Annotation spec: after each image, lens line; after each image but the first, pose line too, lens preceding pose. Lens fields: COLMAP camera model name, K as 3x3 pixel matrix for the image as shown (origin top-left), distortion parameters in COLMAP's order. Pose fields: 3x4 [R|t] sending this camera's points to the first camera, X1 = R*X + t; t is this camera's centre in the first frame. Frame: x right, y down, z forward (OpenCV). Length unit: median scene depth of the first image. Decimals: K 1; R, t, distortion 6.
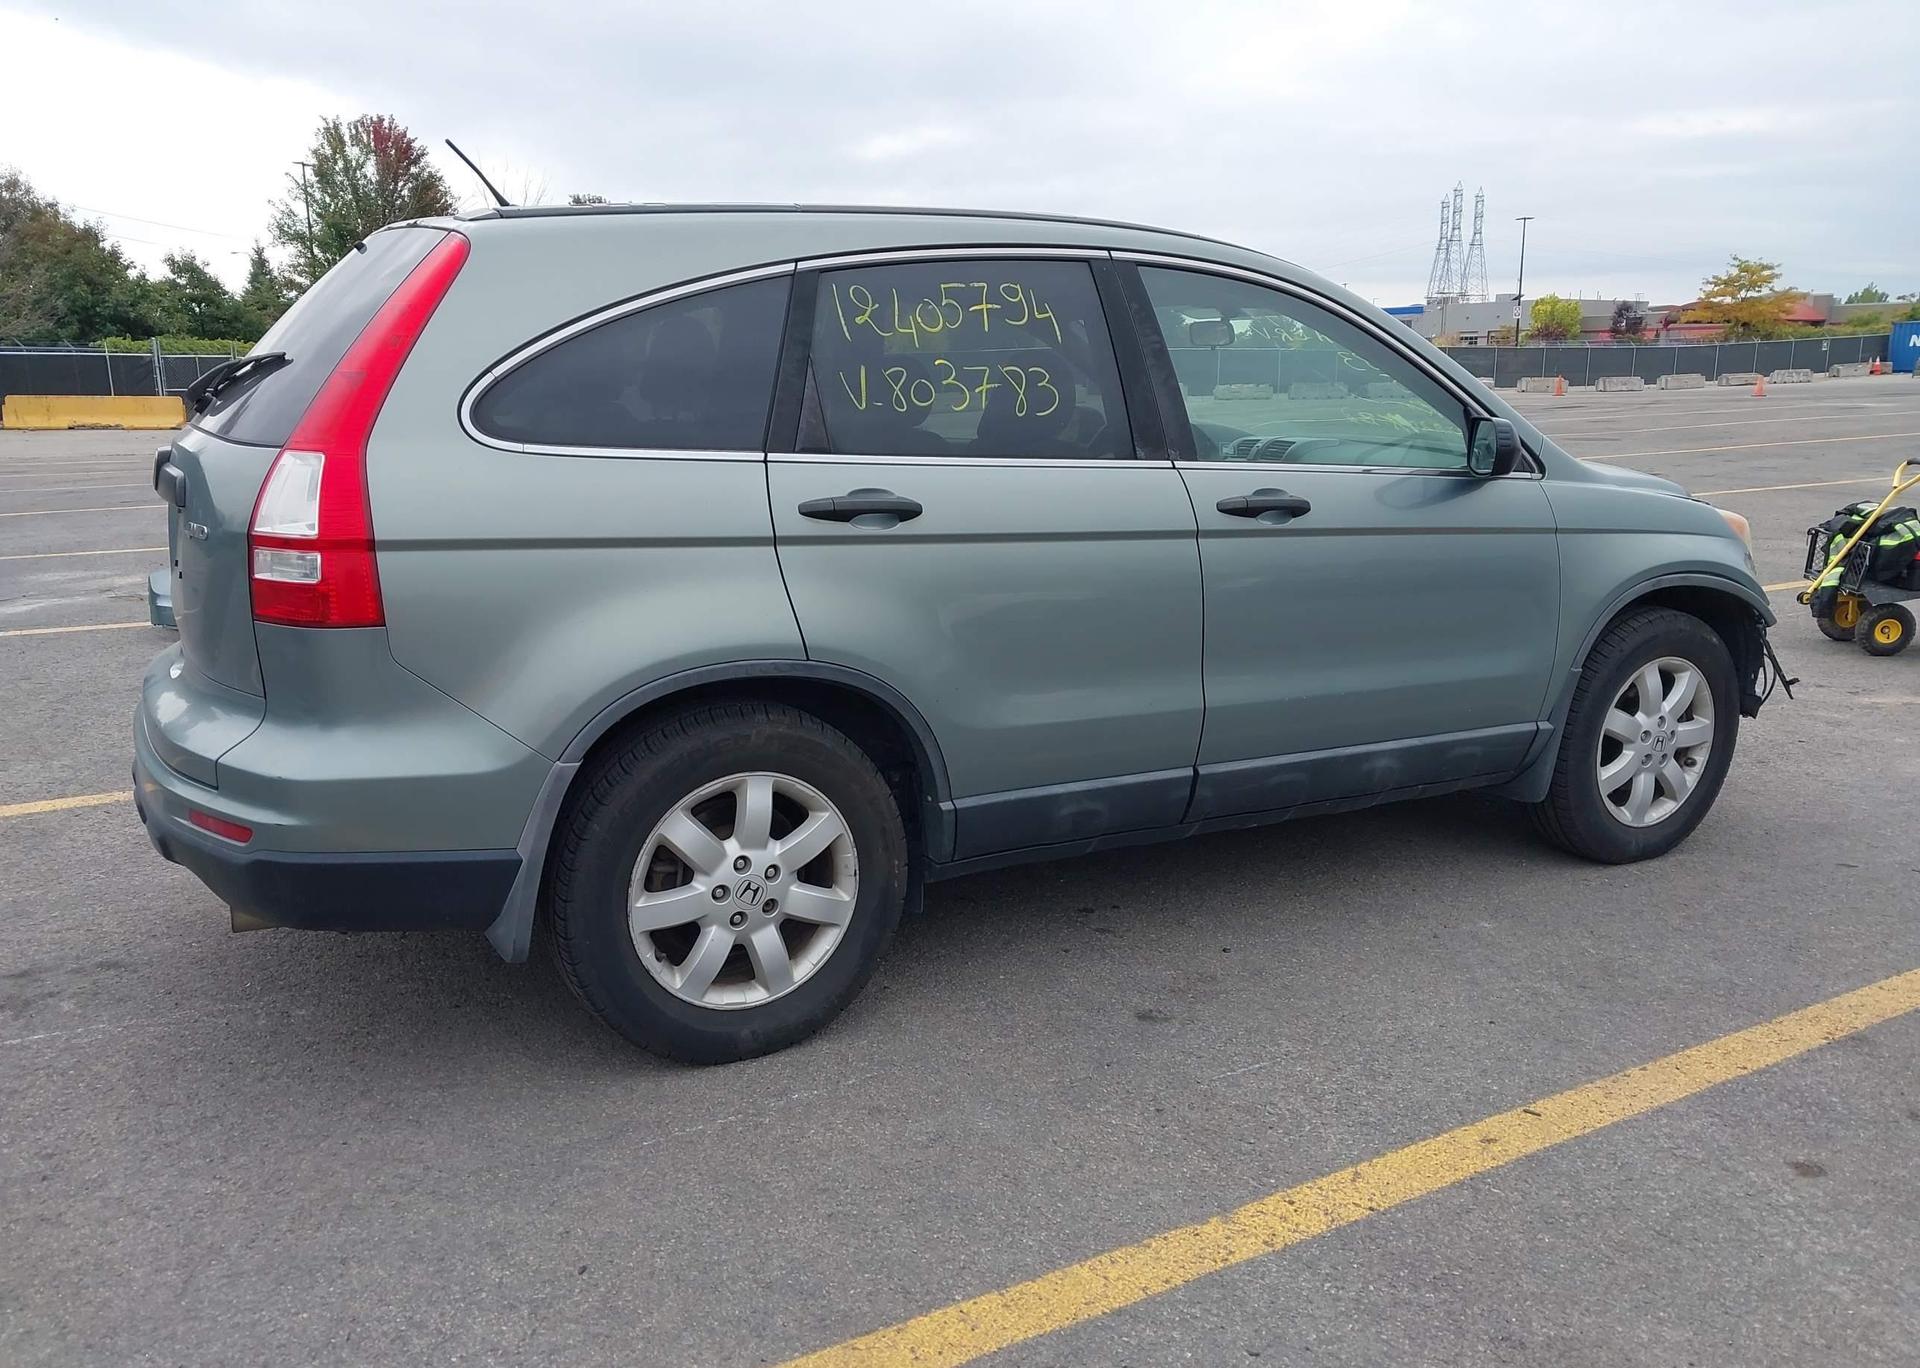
lens RADIAL K [[1494.4, 0, 917.1], [0, 1494.4, 693.8], [0, 0, 1]] dist [0.124680, -0.158459]
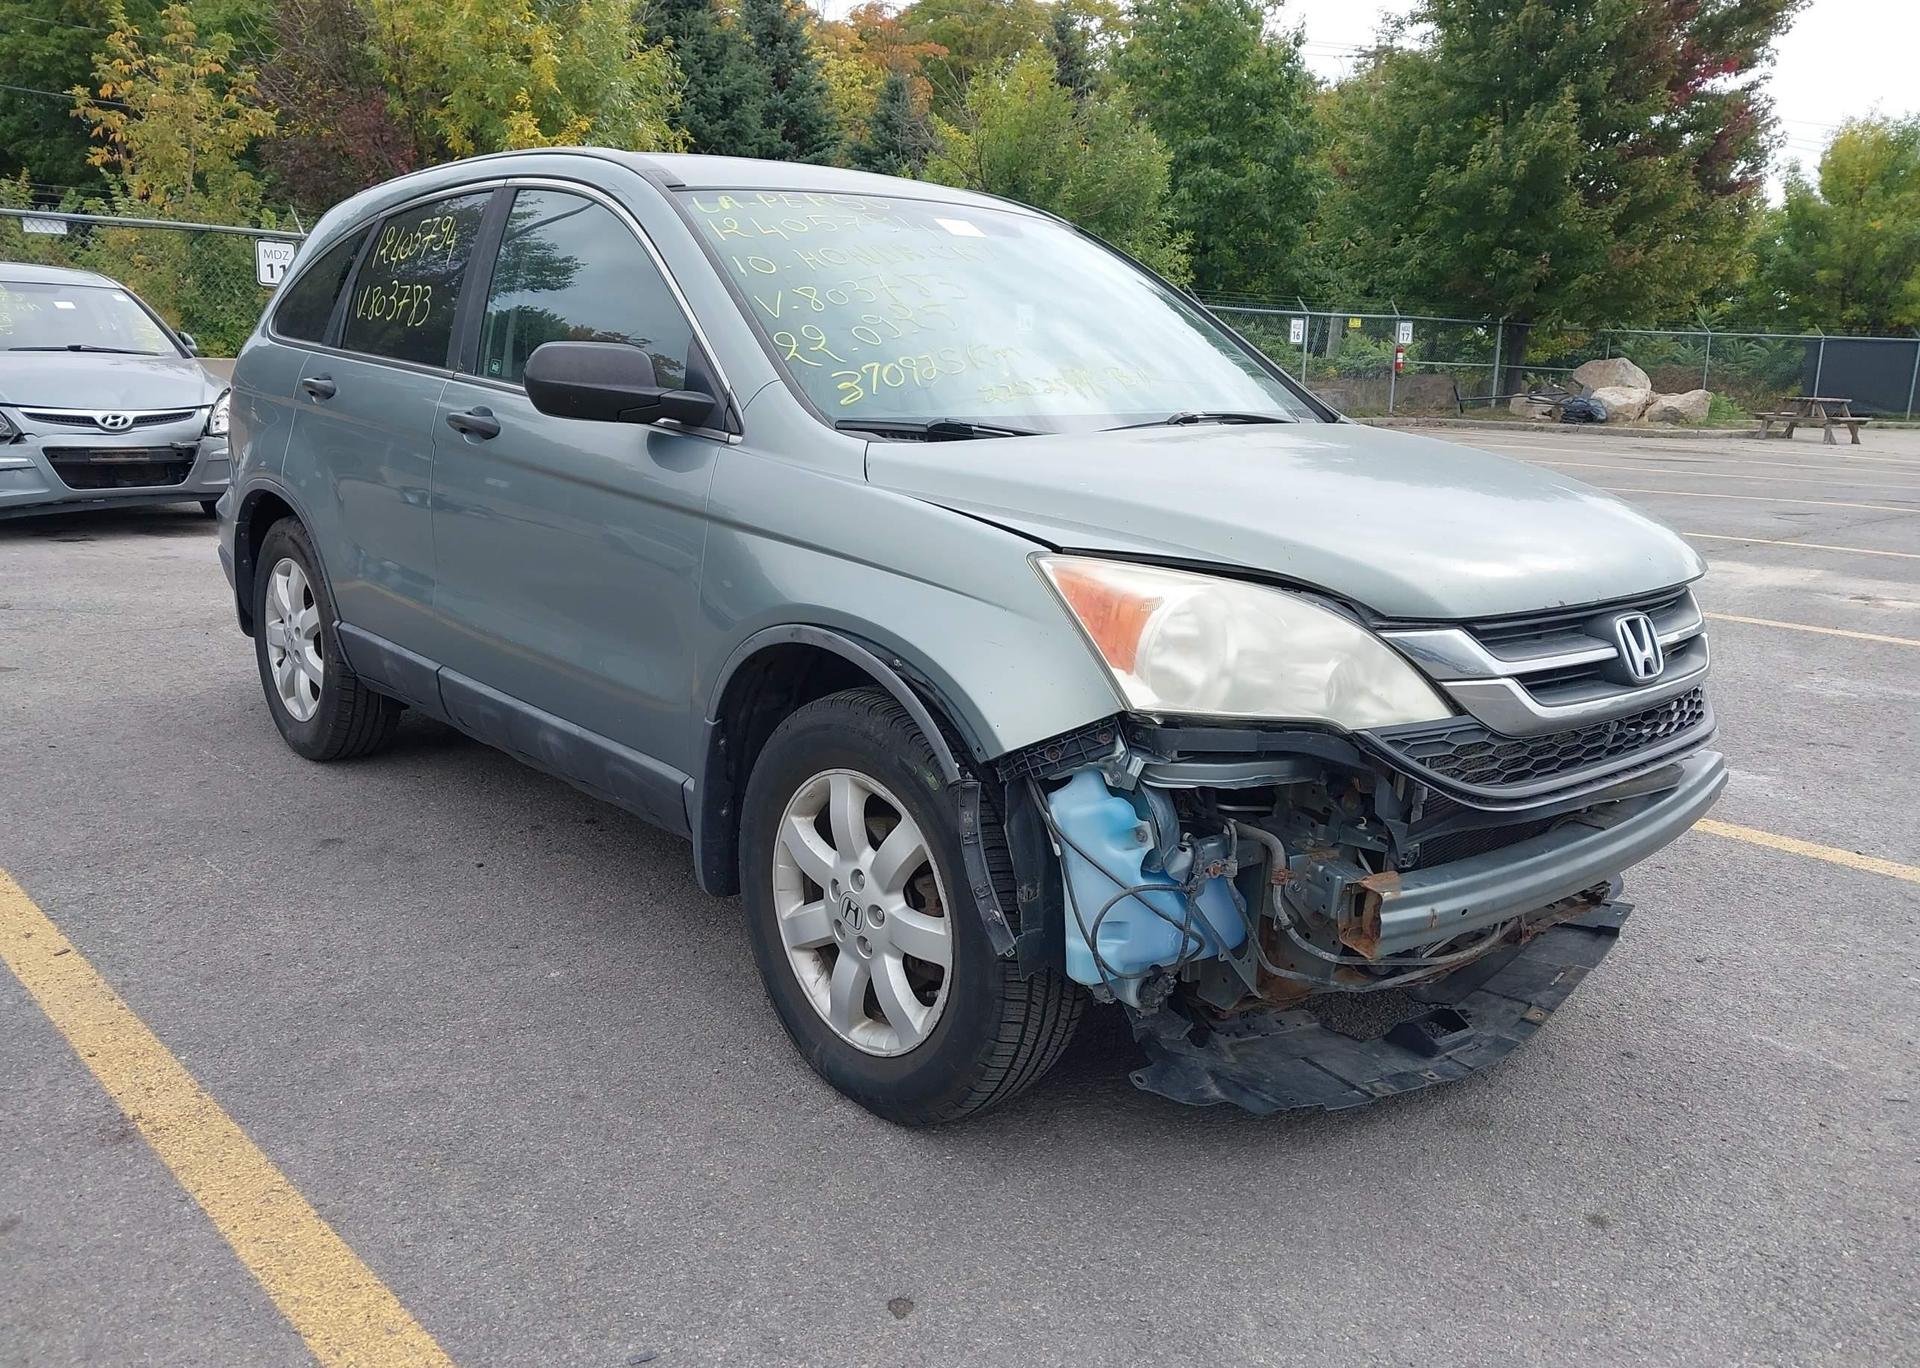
lens RADIAL K [[1527.3, 0, 924.7], [0, 1527.3, 684.7], [0, 0, 1]] dist [0.007584, -0.000323]
pose [[0.221936, 0.223801, -0.949030, 1.393659], [-0.234134, 0.957058, 0.170941, -0.218696], [0.946534, 0.184262, 0.264805, 1.133144]]
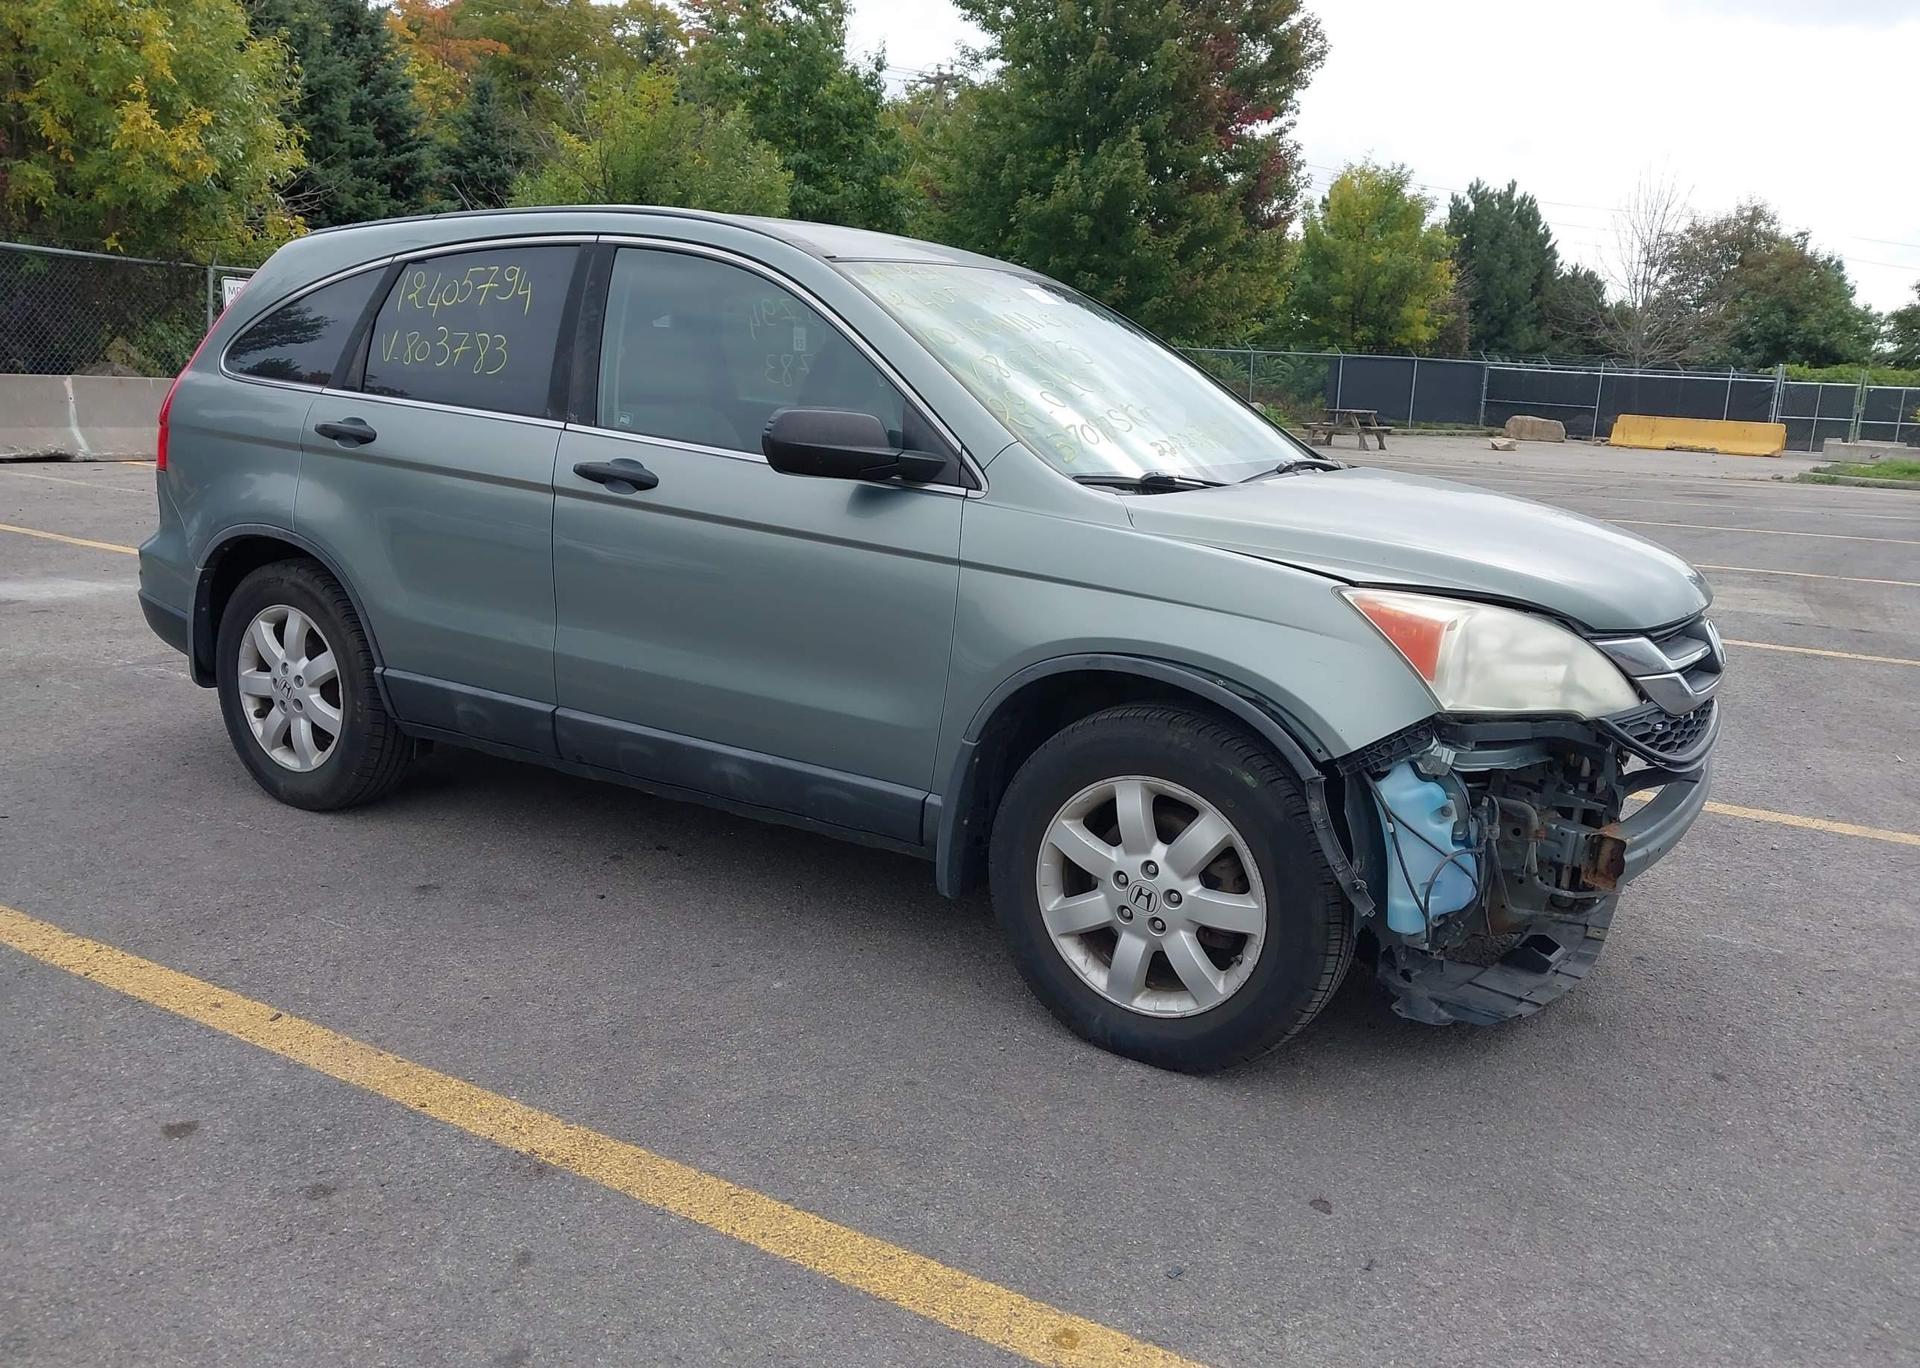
lens RADIAL K [[1527.3, 0, 924.7], [0, 1527.3, 684.7], [0, 0, 1]] dist [0.007584, -0.000323]
pose [[0.486654, 0.202553, -0.849788, 1.356802], [-0.223420, 0.969256, 0.103082, -0.151750], [0.844542, 0.139694, 0.516947, 0.712815]]
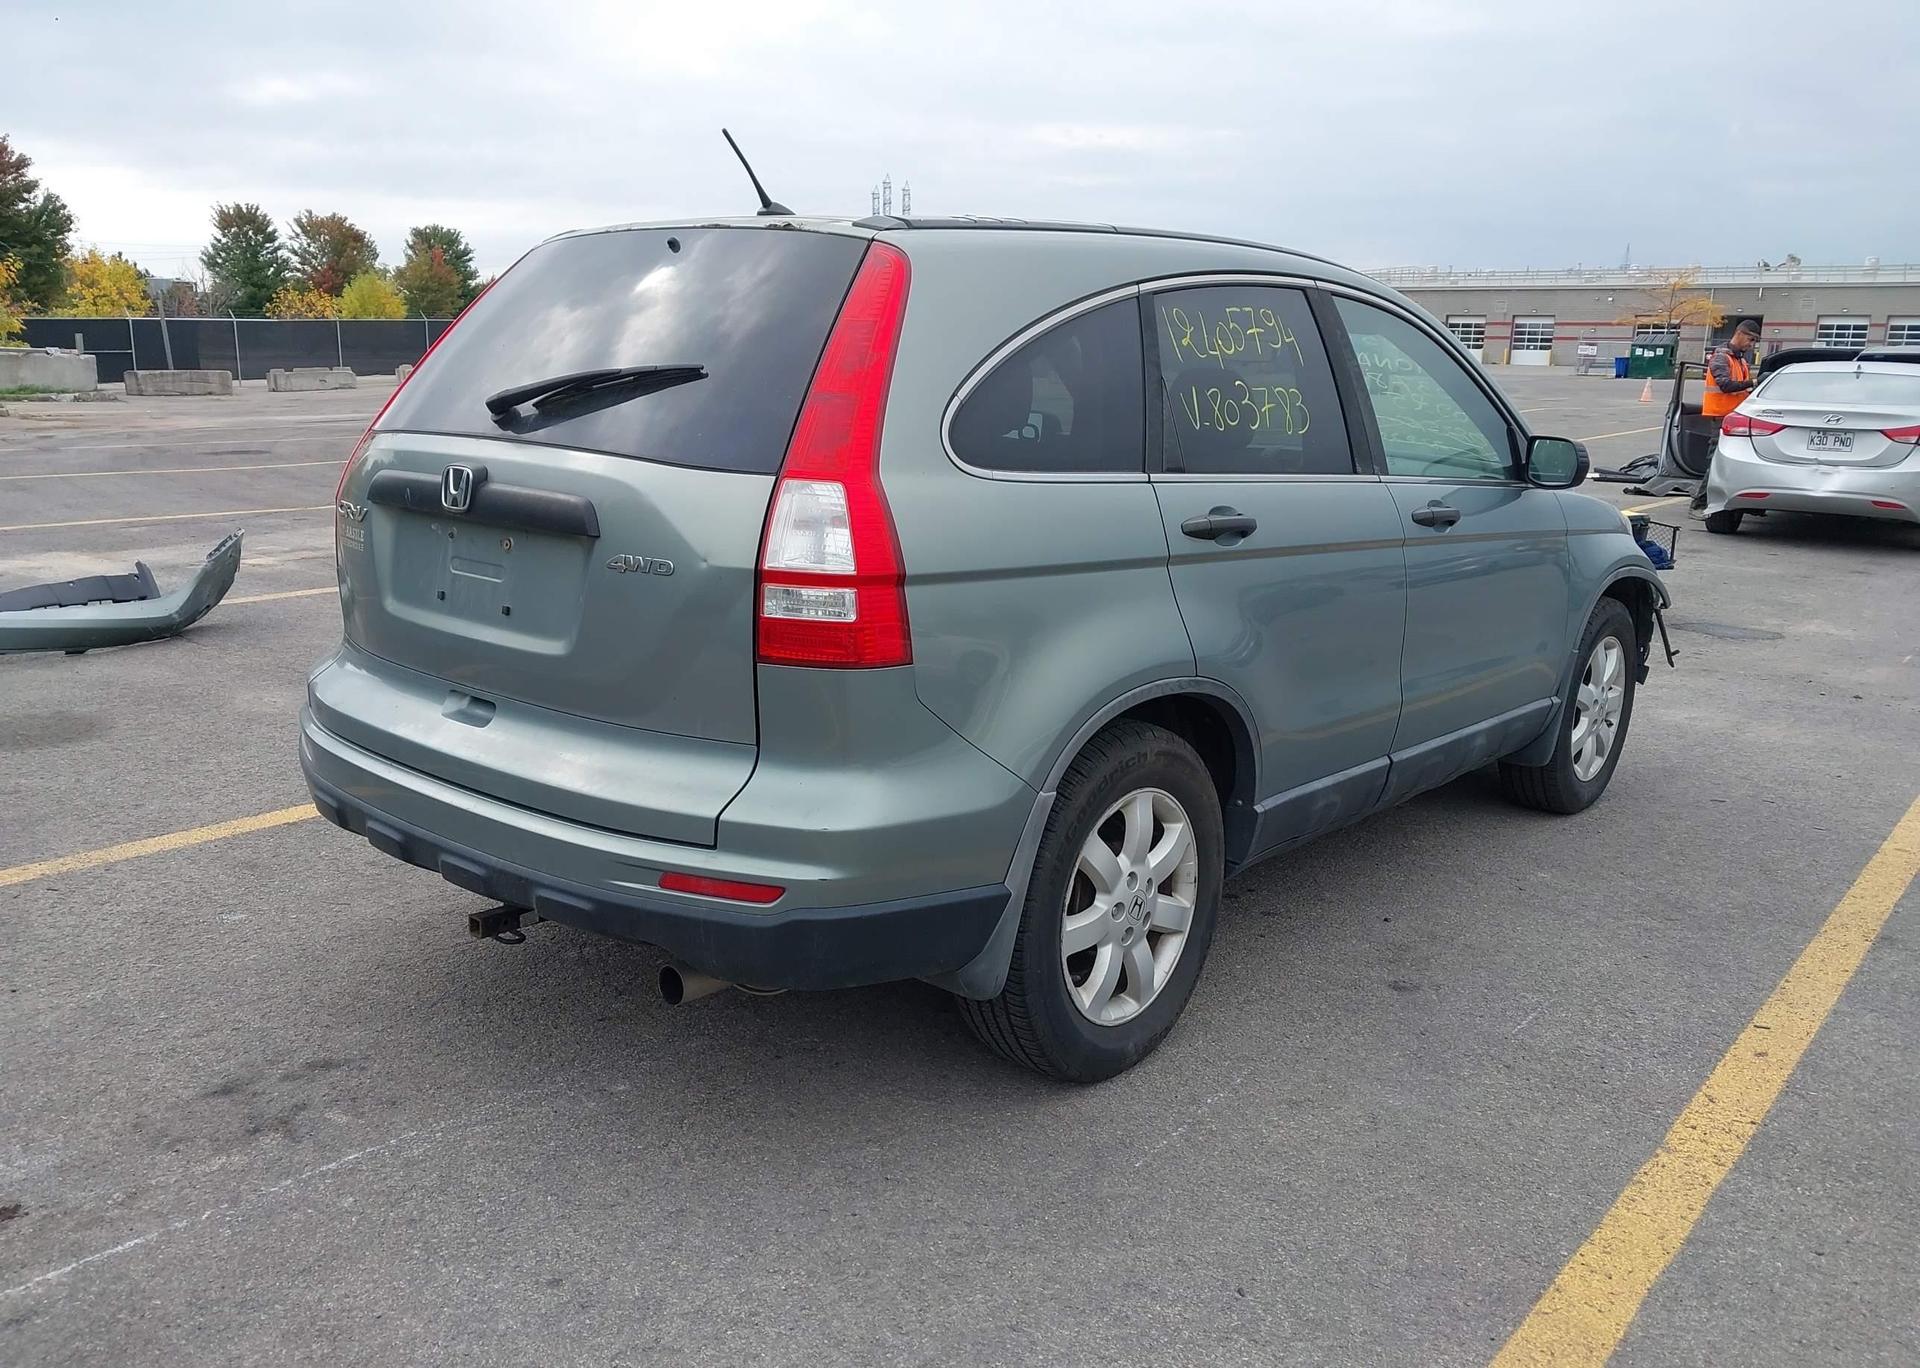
lens RADIAL K [[1521.2, 0, 929.5], [0, 1521.2, 692.3], [0, 0, 1]] dist [0.080125, -0.113122]
pose [[0.934653, -0.048718, 0.352207, -0.563175], [0.044800, 0.998810, 0.019270, -0.036631], [-0.352727, -0.002232, 0.935724, 0.081717]]
